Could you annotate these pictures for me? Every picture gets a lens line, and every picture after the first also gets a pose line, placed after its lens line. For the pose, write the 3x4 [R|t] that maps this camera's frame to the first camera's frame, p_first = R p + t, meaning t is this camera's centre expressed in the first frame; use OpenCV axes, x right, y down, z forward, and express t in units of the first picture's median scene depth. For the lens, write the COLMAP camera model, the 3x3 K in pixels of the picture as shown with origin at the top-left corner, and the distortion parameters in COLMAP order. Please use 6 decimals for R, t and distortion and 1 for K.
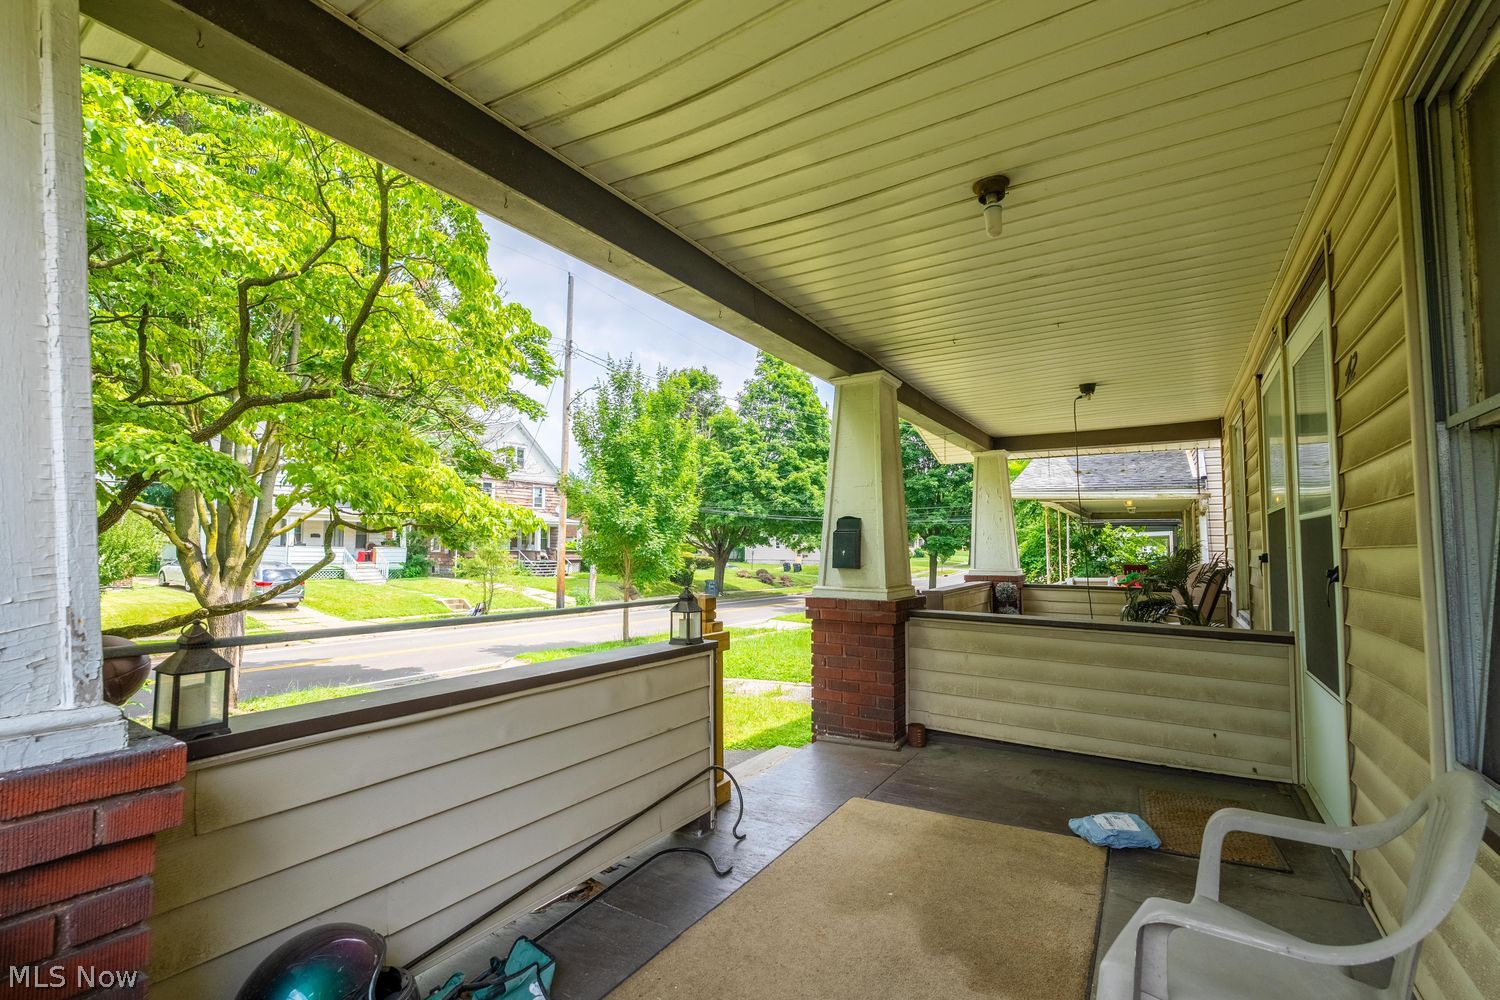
lens RADIAL K [[652.7, 0, 750.0], [0, 652.7, 500.0], [0, 0, 1]] dist [-0.004347, -0.000700]
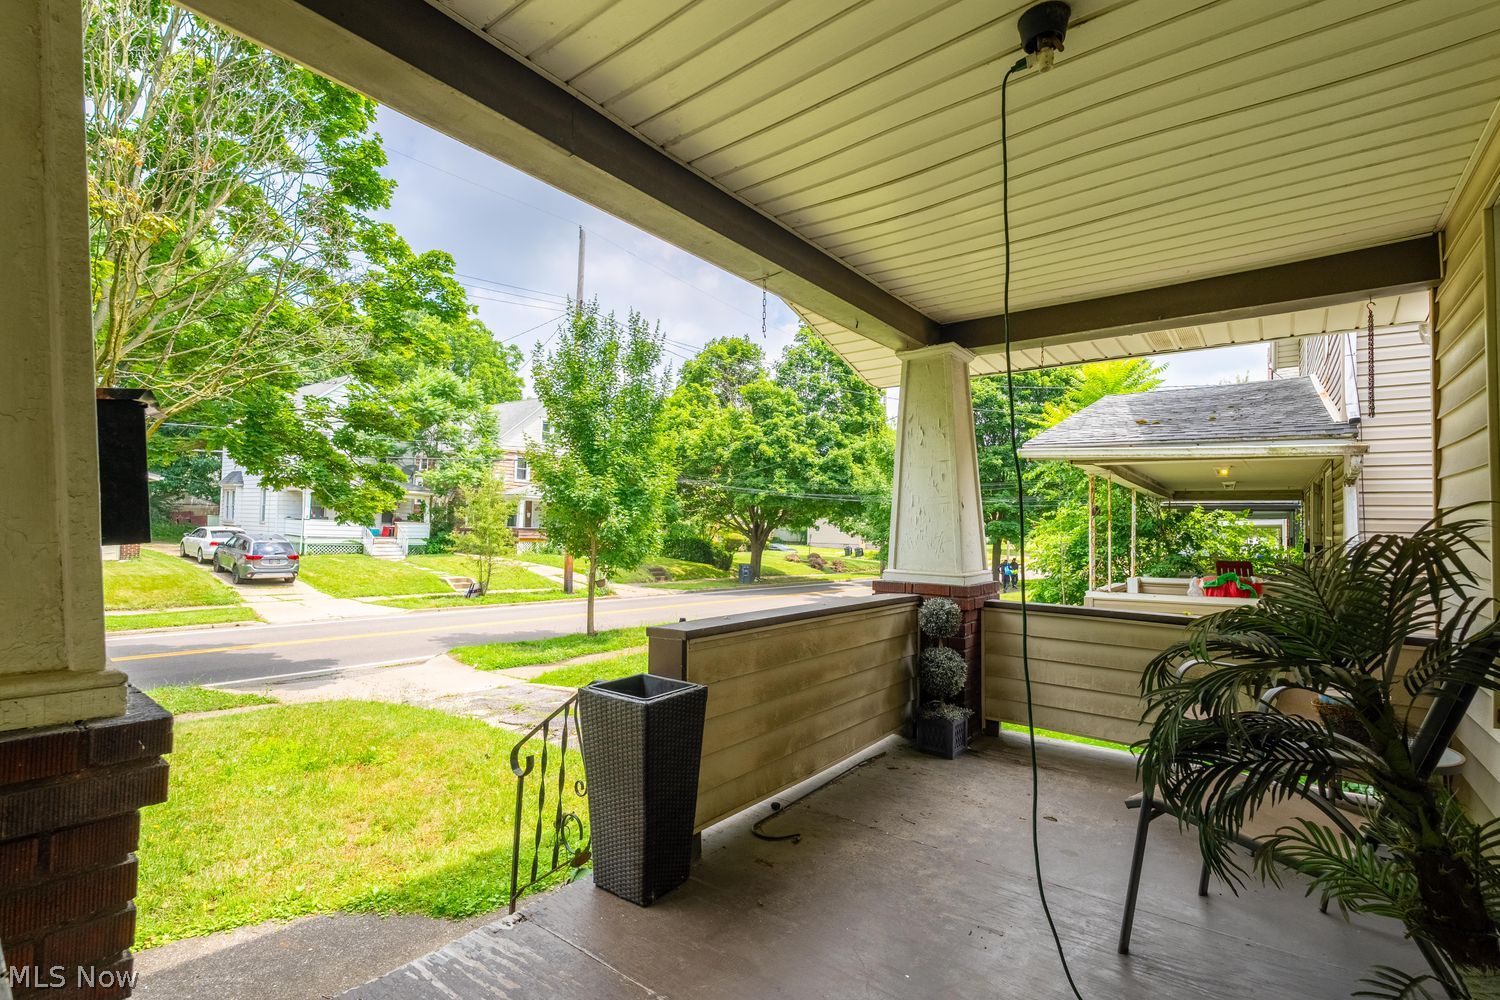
lens RADIAL K [[652.7, 0, 750.0], [0, 652.7, 500.0], [0, 0, 1]] dist [-0.004347, -0.000700]
pose [[0.993548, 0.013849, -0.112561, 0.061372], [-0.010870, 0.999575, 0.027035, 0.007660], [0.112888, -0.025637, 0.993277, 0.098158]]
